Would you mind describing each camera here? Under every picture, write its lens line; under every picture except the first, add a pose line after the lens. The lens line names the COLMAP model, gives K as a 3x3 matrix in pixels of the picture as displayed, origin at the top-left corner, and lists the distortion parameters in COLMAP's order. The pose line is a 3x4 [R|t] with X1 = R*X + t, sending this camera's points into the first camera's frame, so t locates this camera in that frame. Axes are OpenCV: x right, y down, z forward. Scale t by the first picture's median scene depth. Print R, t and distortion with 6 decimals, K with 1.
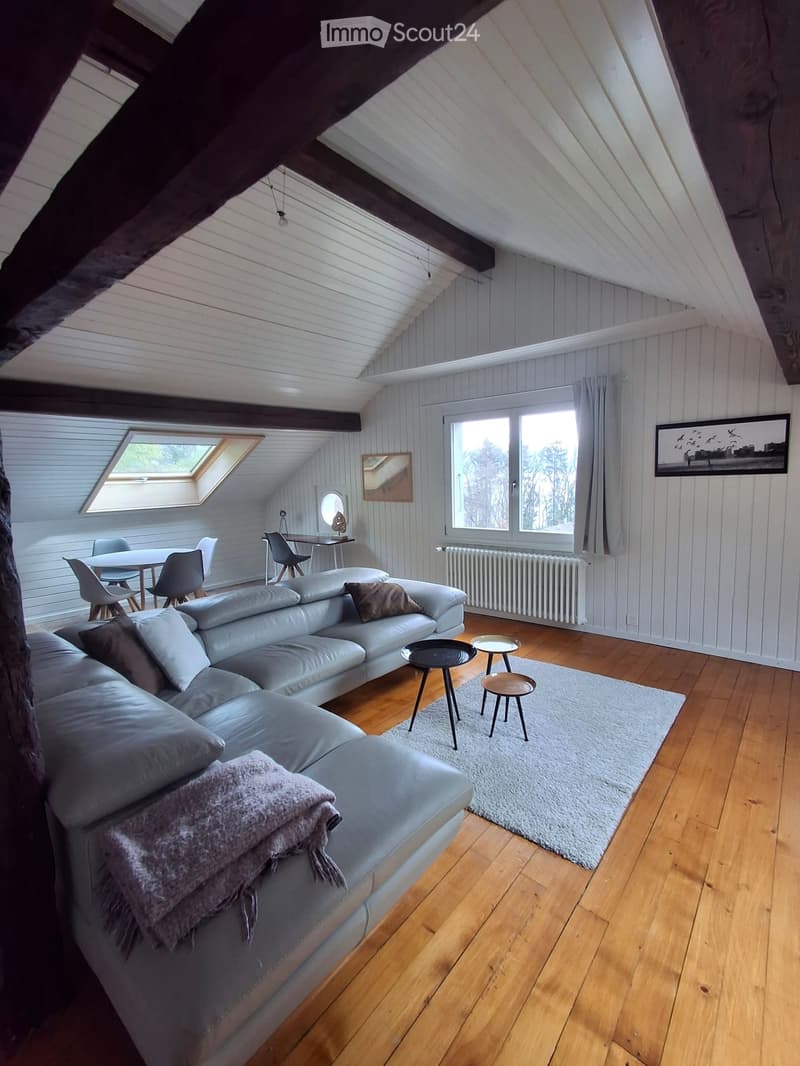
lens RADIAL K [[485.5, 0, 395.4], [0, 485.5, 528.6], [0, 0, 1]] dist [0.014403, 0.000057]
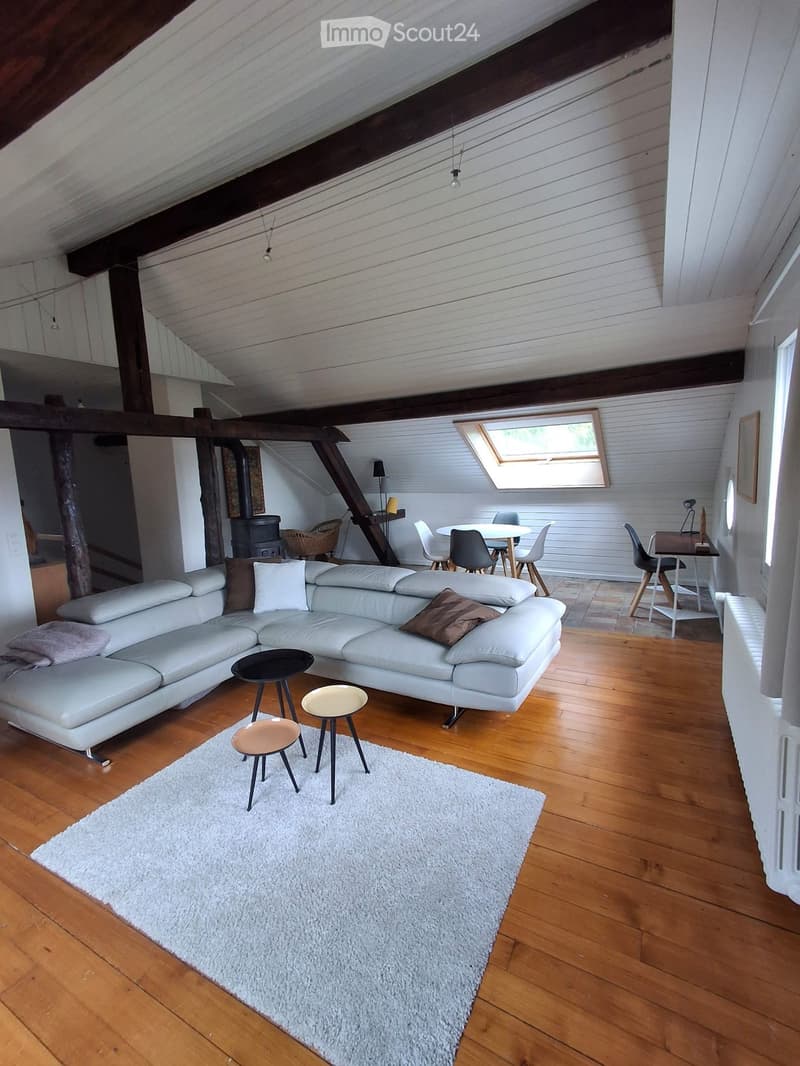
lens RADIAL K [[485.5, 0, 395.4], [0, 485.5, 528.6], [0, 0, 1]] dist [0.014403, 0.000057]
pose [[0.201782, 0.137725, -0.969699, 0.915315], [-0.067516, 0.989665, 0.126511, -0.127945], [0.977101, 0.039943, 0.208995, 0.920273]]
